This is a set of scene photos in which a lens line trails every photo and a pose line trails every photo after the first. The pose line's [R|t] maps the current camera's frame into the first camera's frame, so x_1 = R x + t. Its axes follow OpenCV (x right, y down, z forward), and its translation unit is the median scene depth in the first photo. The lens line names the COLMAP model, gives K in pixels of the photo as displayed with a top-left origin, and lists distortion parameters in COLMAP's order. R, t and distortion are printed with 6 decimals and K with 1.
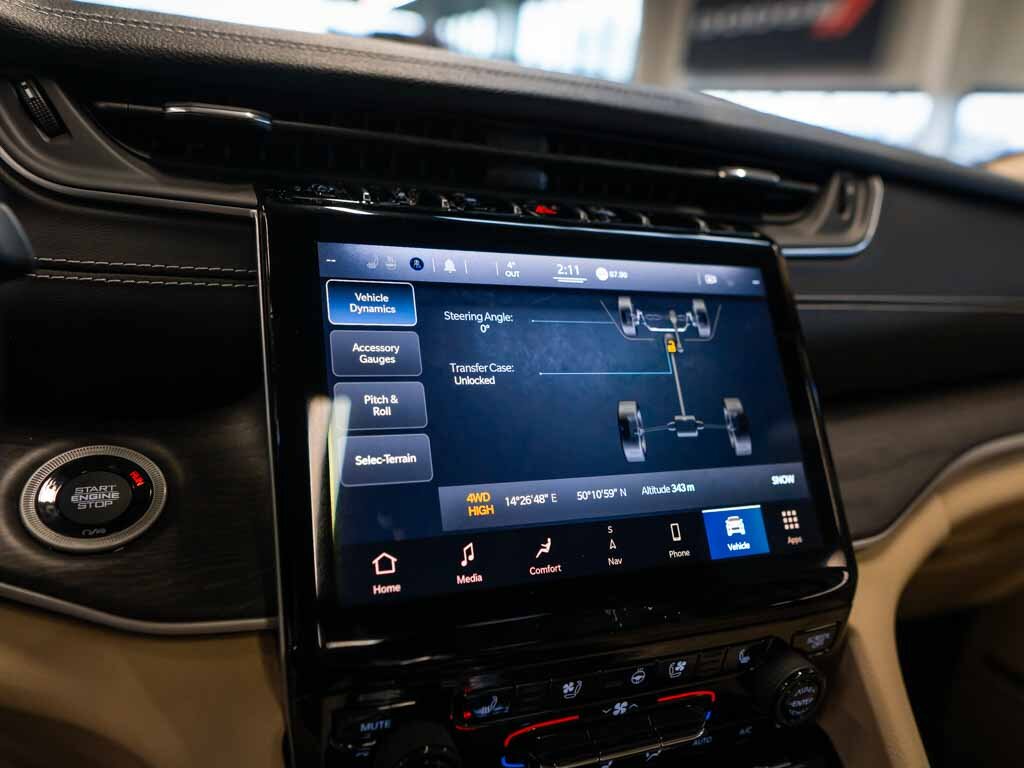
lens RADIAL K [[792.6, 0, 509.0], [0, 792.6, 382.9], [0, 0, 1]] dist [0.005913, -0.014651]
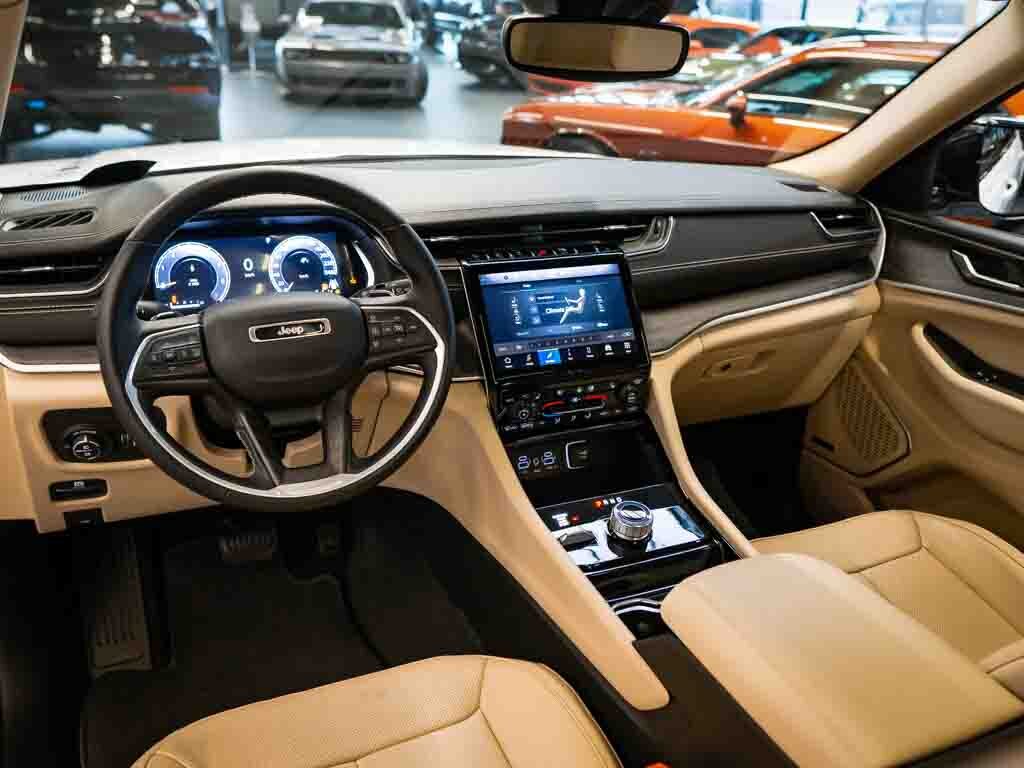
lens RADIAL K [[952.2, 0, 564.6], [0, 952.2, 383.0], [0, 0, 1]] dist [-0.017335, 0.000000]
pose [[0.995950, -0.085428, 0.028023, -0.018537], [0.082540, 0.992359, 0.091709, -0.054665], [-0.035643, -0.089025, 0.995391, -3.140208]]
